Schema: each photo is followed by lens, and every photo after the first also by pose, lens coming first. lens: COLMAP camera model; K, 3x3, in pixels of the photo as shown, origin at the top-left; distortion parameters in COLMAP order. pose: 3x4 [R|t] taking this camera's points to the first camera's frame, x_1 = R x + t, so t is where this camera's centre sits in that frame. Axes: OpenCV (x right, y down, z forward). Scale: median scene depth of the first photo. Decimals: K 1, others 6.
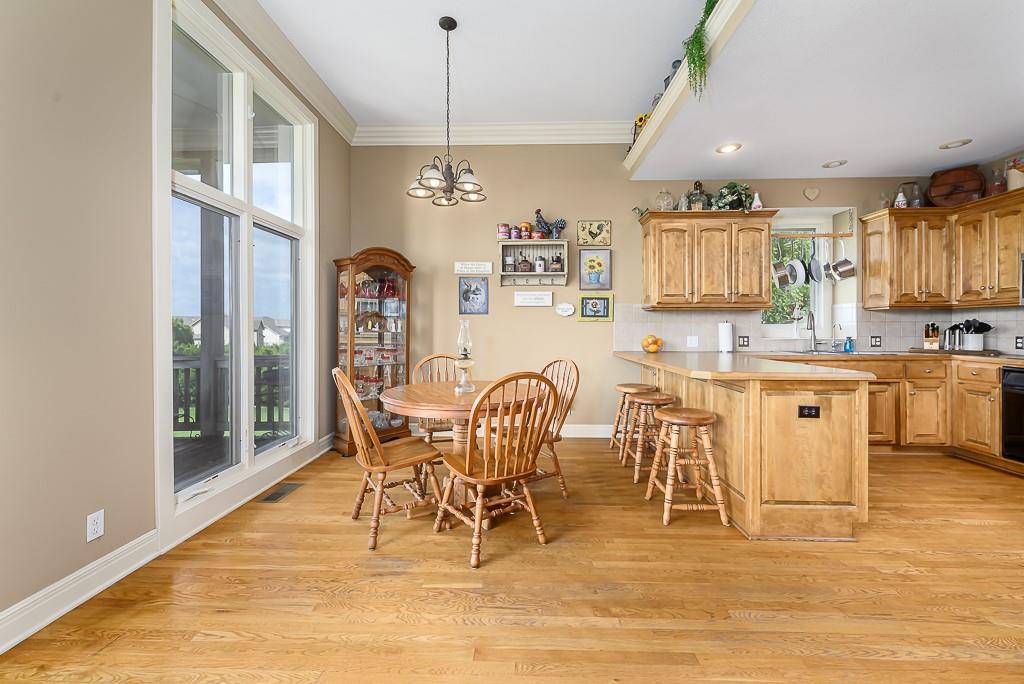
lens RADIAL K [[403.7, 0, 509.4], [0, 403.7, 329.4], [0, 0, 1]] dist [0.001621, -0.000188]
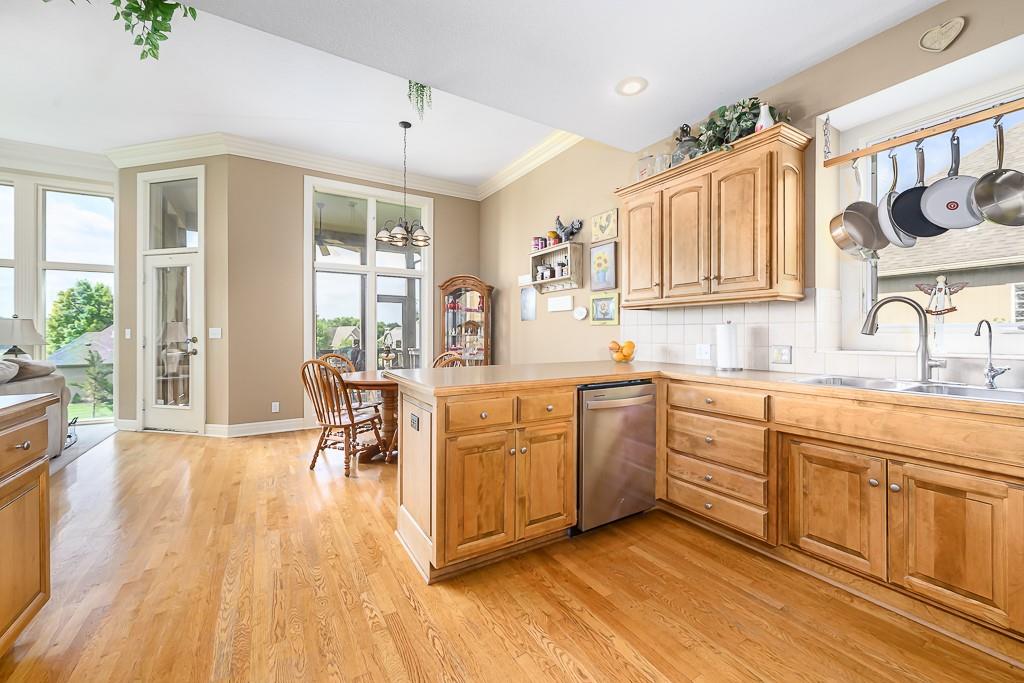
lens RADIAL K [[403.7, 0, 516.6], [0, 403.7, 330.8], [0, 0, 1]] dist [0.001621, -0.000188]
pose [[0.555567, -0.006071, -0.831450, 0.915711], [0.001259, 0.999978, -0.006460, -0.002138], [0.831471, 0.002542, 0.555563, 0.373929]]
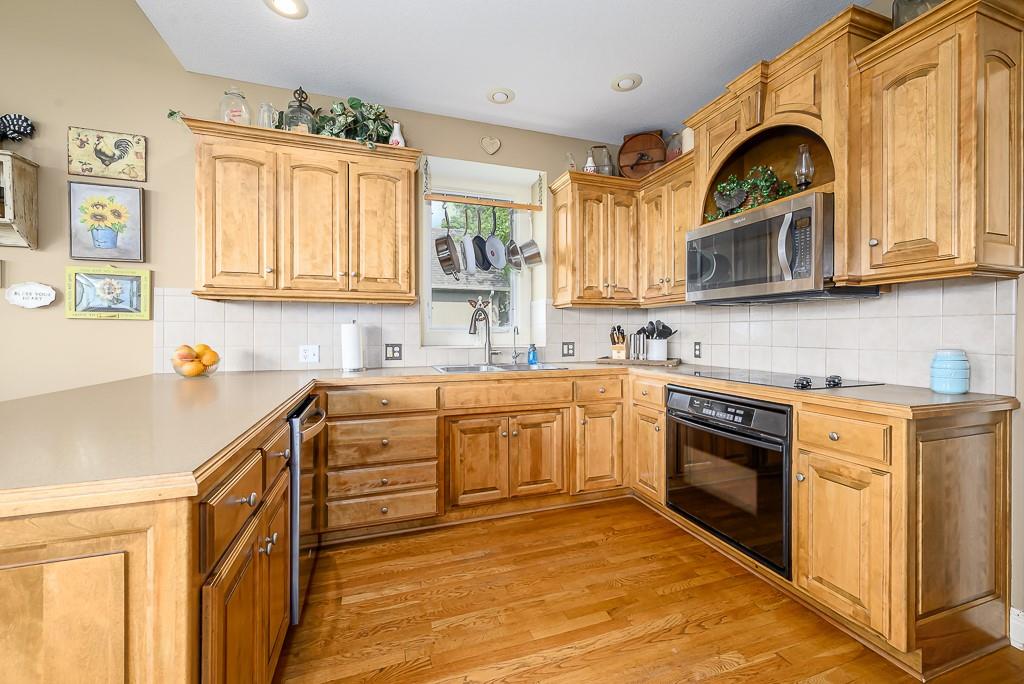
lens RADIAL K [[403.7, 0, 514.0], [0, 403.7, 332.9], [0, 0, 1]] dist [0.001621, -0.000188]
pose [[0.934414, -0.001435, 0.356186, 0.565458], [0.001268, 0.999999, 0.000703, -0.002233], [-0.356186, -0.000205, 0.934415, 0.334765]]
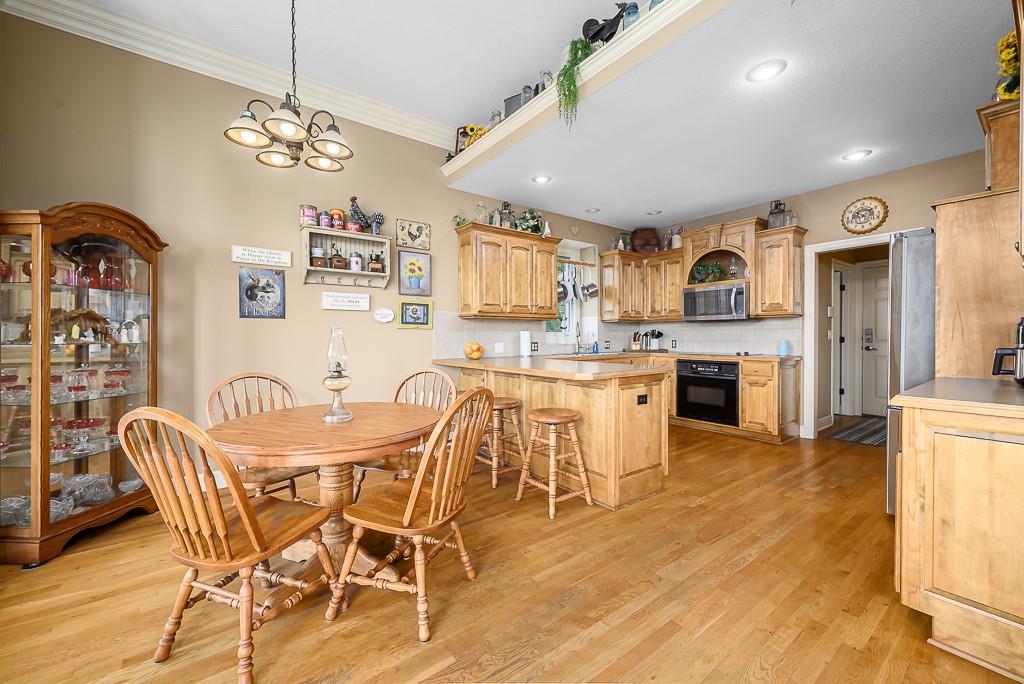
lens RADIAL K [[403.7, 0, 509.8], [0, 403.7, 338.0], [0, 0, 1]] dist [0.001621, -0.000188]
pose [[0.783257, -0.006749, 0.621661, -0.215831], [0.006998, 0.999973, 0.002039, 0.000995], [-0.621658, 0.002753, 0.783284, 0.139502]]
